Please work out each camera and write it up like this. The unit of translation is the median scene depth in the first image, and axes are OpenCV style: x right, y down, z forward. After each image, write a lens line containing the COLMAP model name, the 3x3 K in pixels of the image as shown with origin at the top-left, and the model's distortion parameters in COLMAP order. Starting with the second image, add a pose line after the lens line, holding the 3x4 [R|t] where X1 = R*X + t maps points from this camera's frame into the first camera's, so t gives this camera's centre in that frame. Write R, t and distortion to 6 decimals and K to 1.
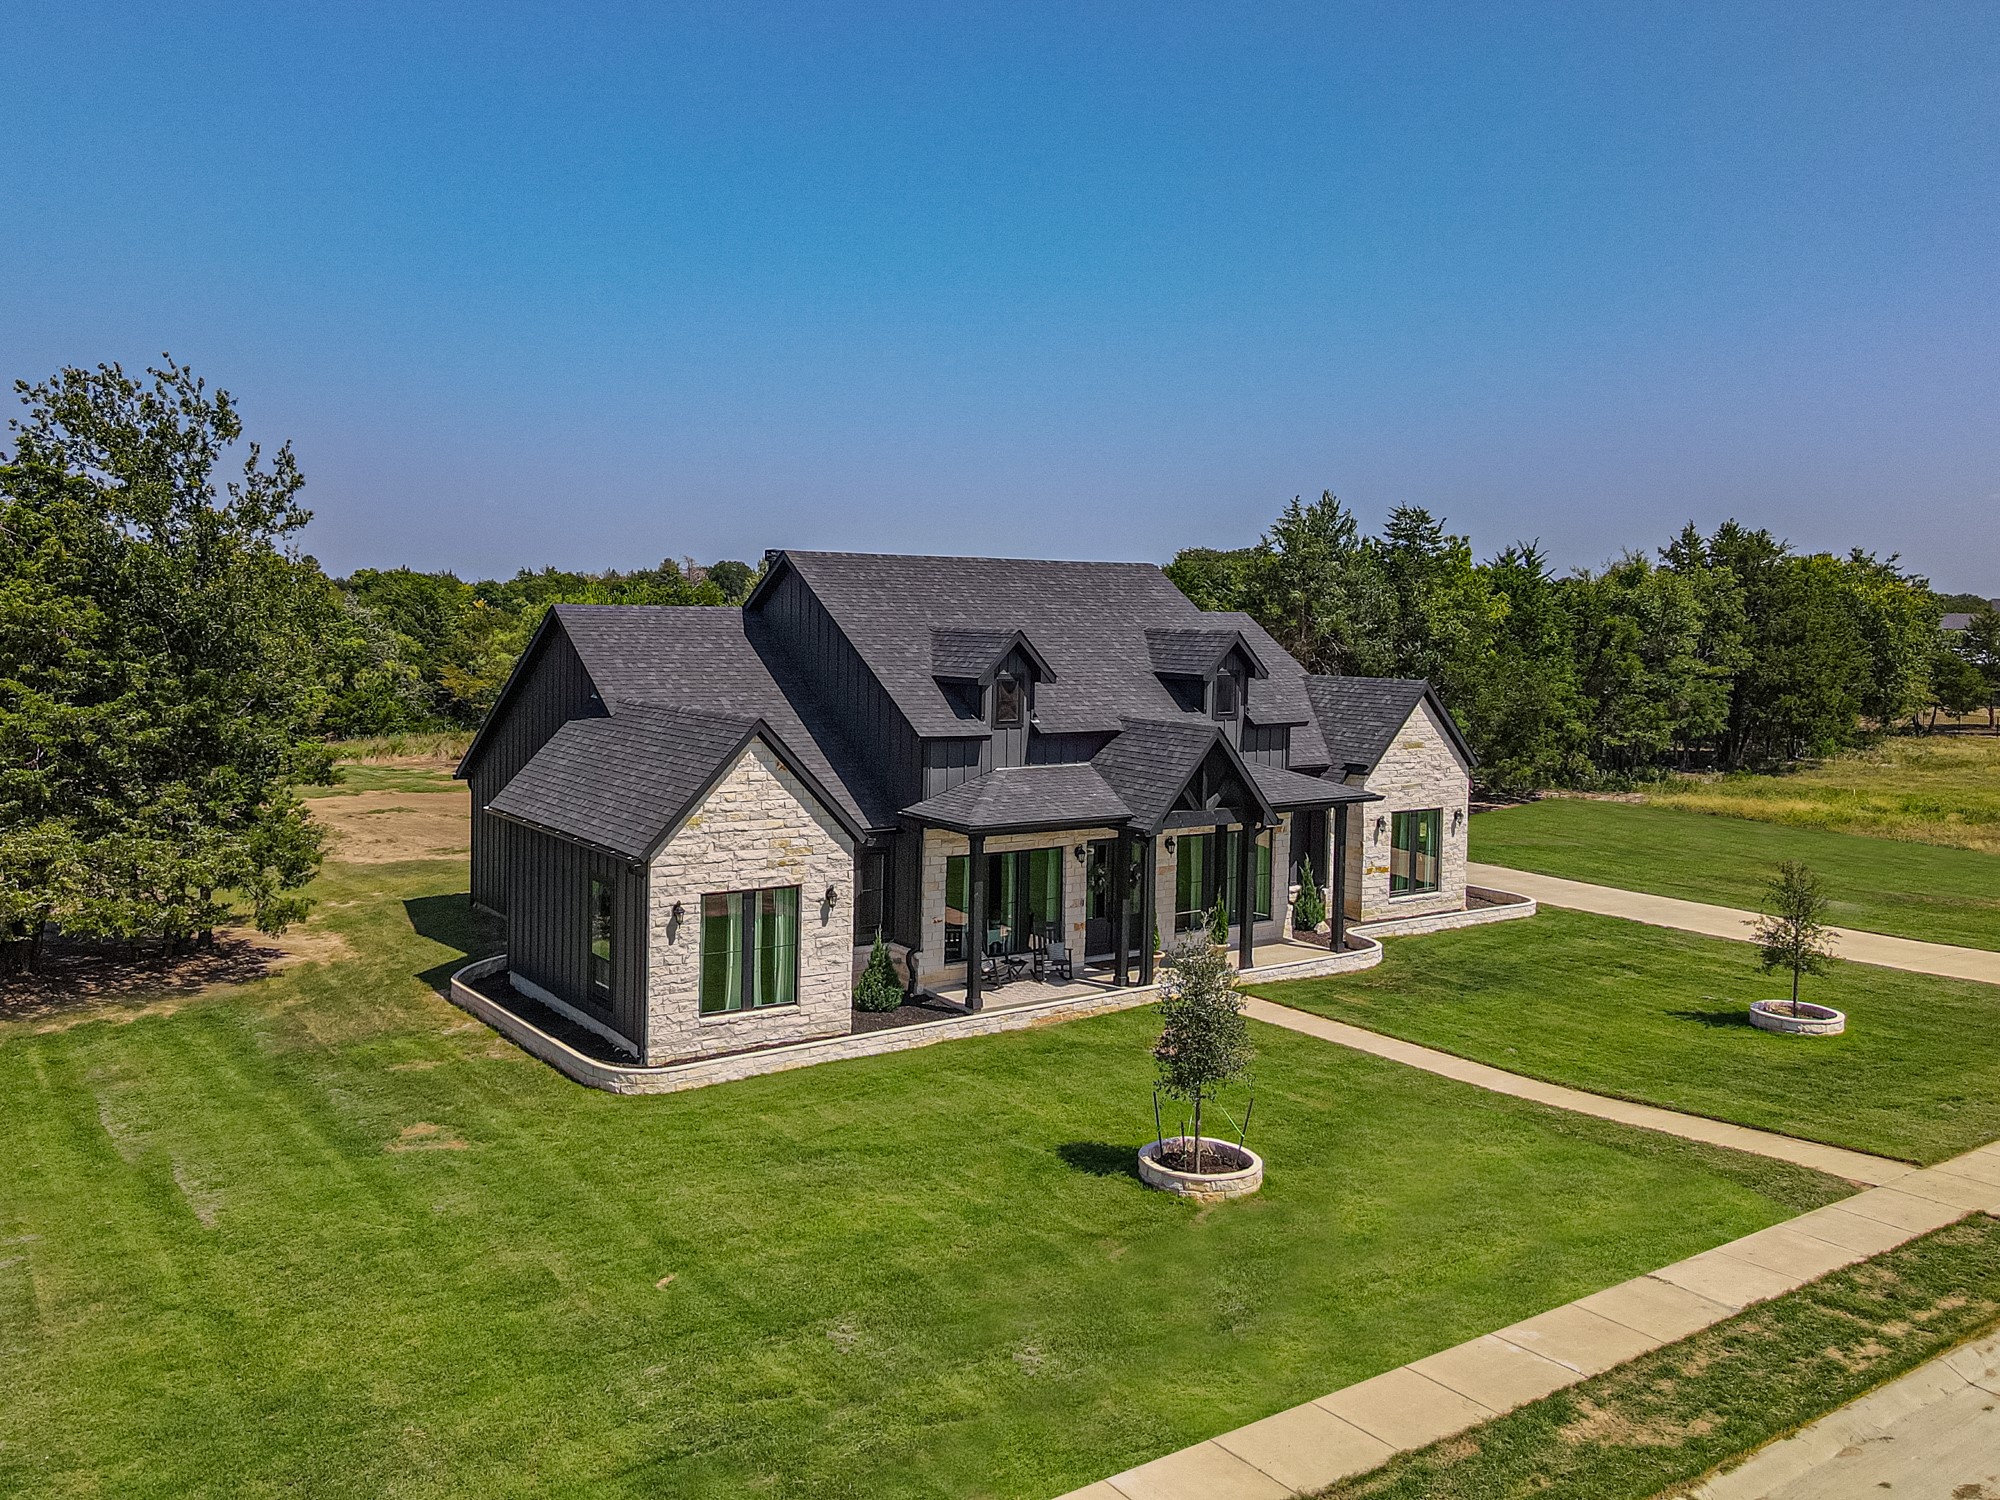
lens RADIAL K [[1668.1, 0, 971.9], [0, 1668.1, 646.1], [0, 0, 1]] dist [0.016950, 0.016024]
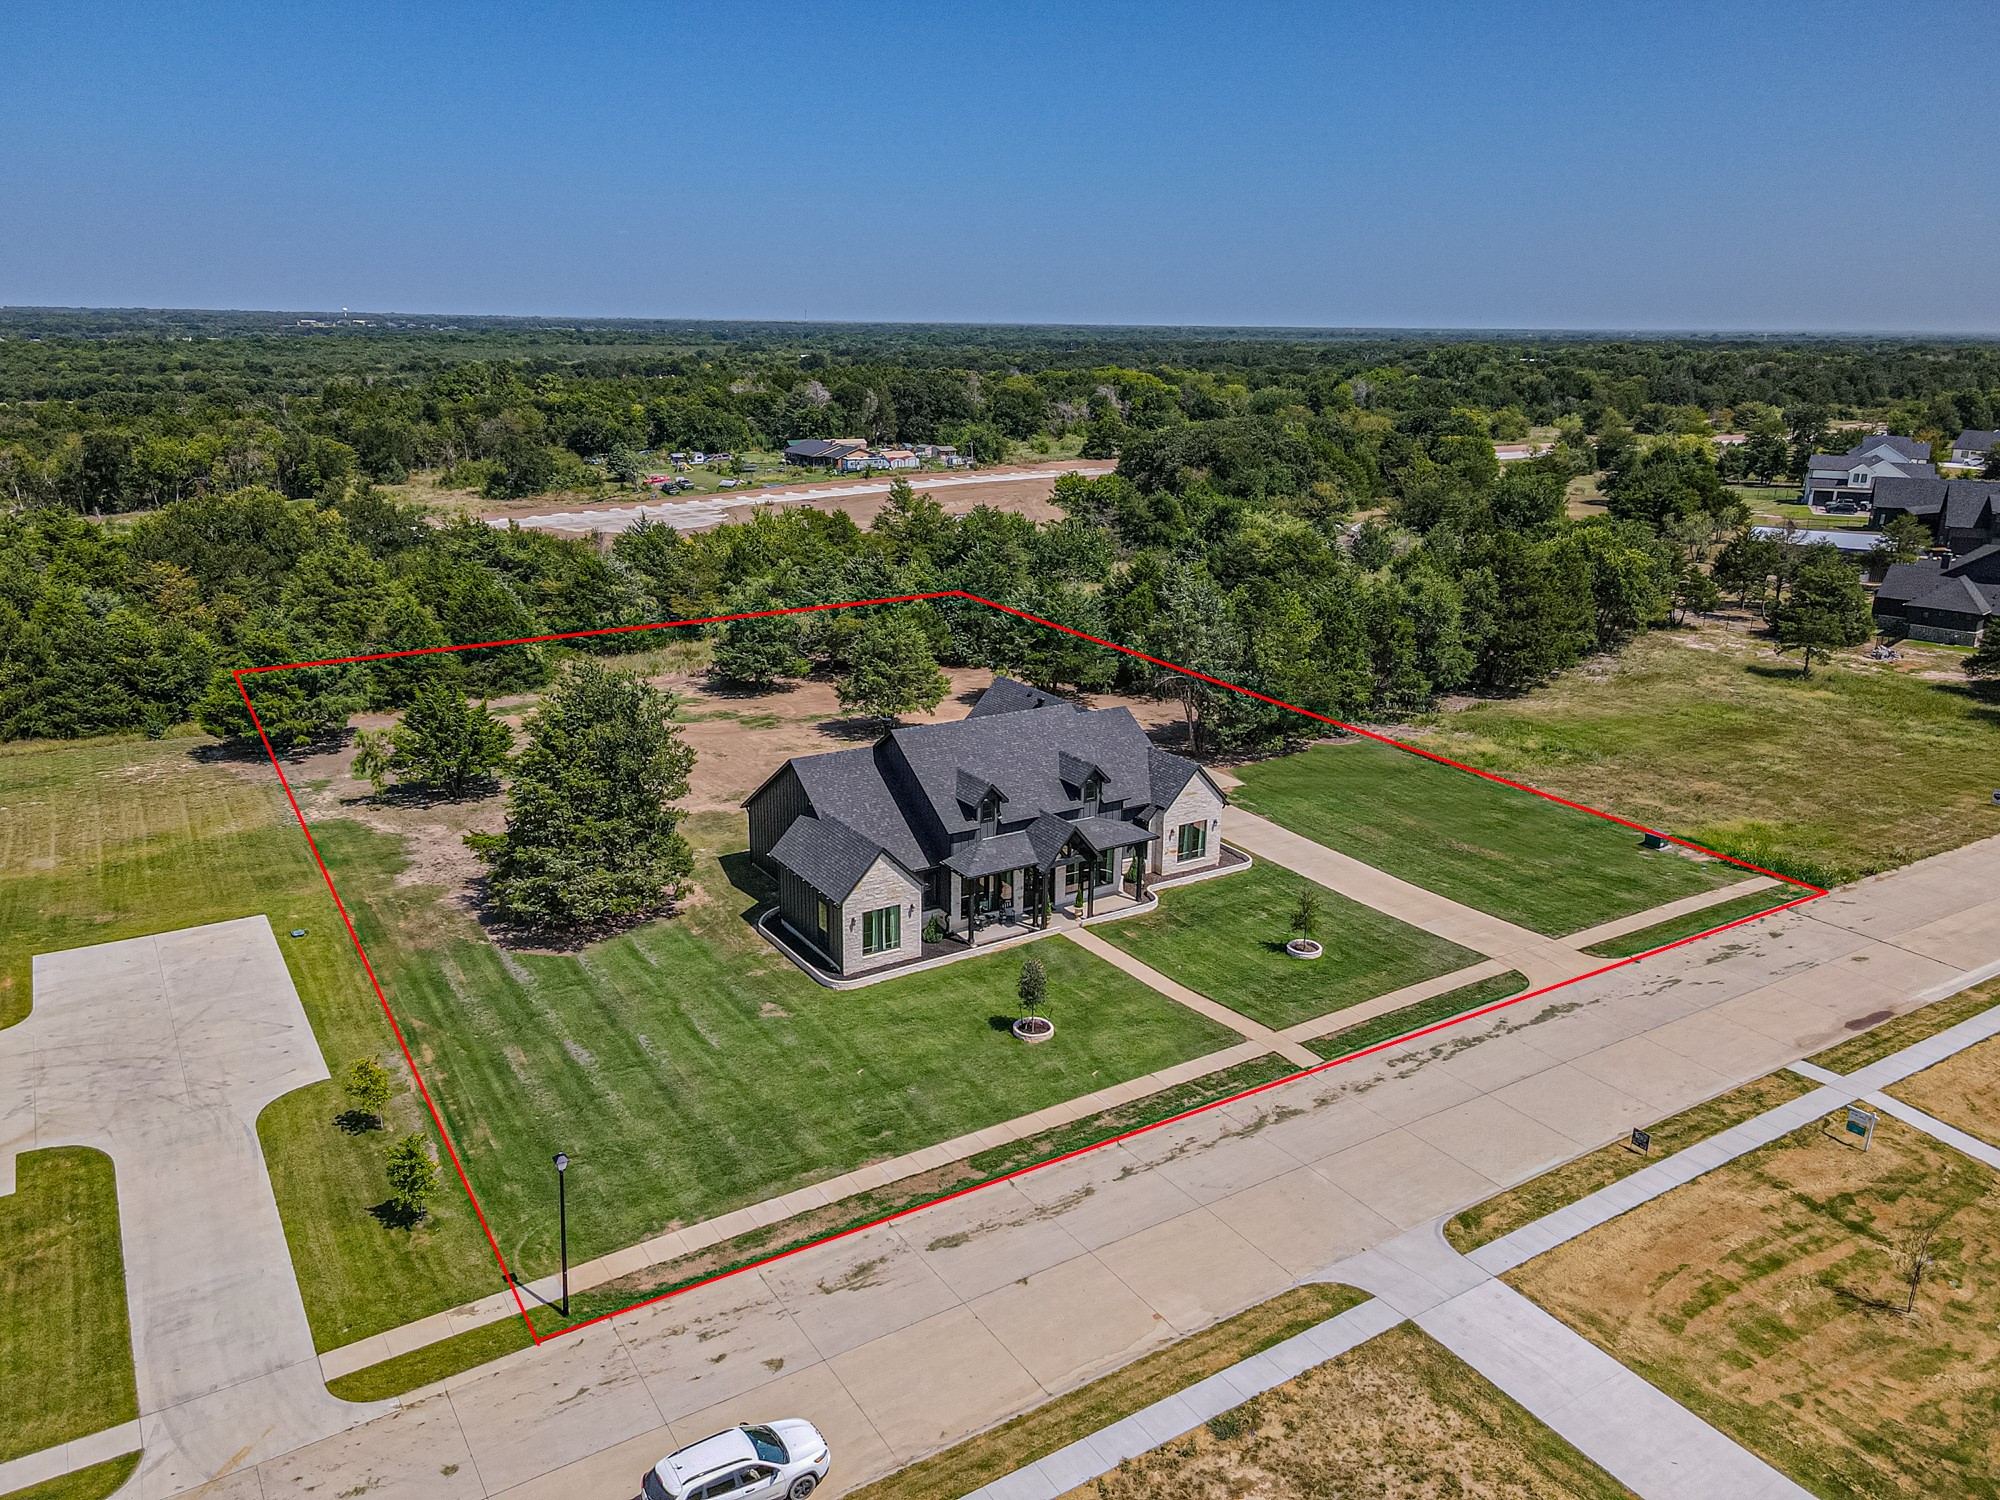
lens RADIAL K [[1464.1, 0, 1000.0], [0, 1464.1, 750.0], [0, 0, 1]] dist [0.007649, 0.012243]
pose [[0.999090, 0.006868, -0.042084, 0.141120], [0.003957, 0.967751, 0.251879, -0.641265], [0.042457, -0.251817, 0.966843, -1.086431]]
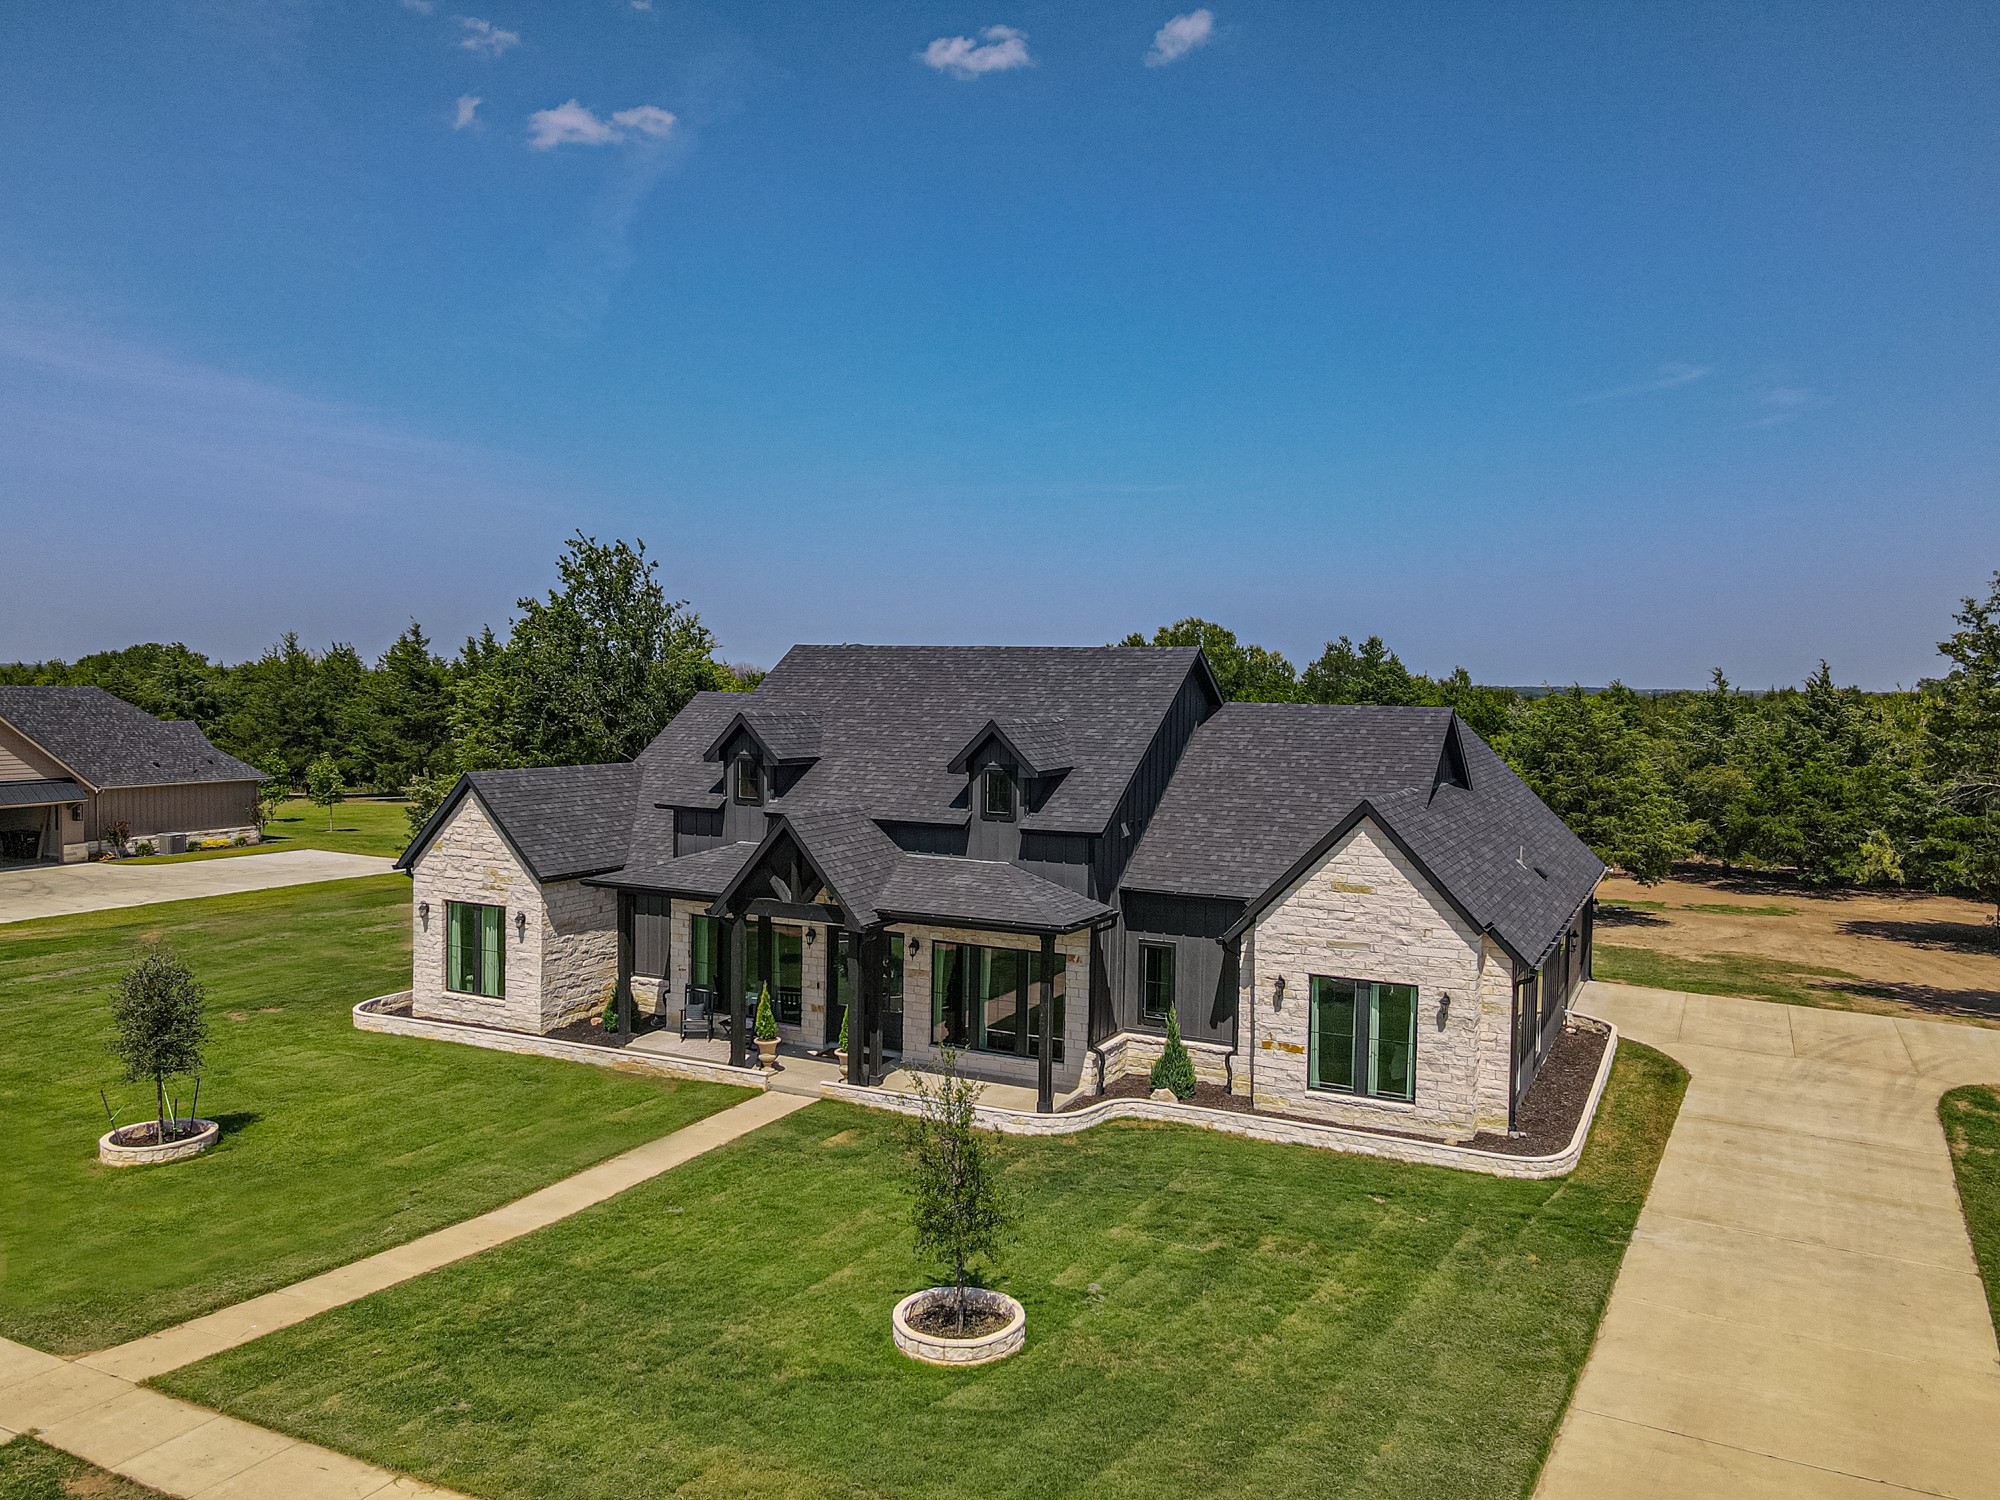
lens RADIAL K [[1464.1, 0, 1000.0], [0, 1464.1, 750.0], [0, 0, 1]] dist [0.007649, 0.012243]
pose [[0.476090, 0.032057, -0.878812, 1.042877], [-0.034522, 0.999246, 0.017748, -0.009087], [0.878719, 0.021889, 0.476838, 0.786879]]
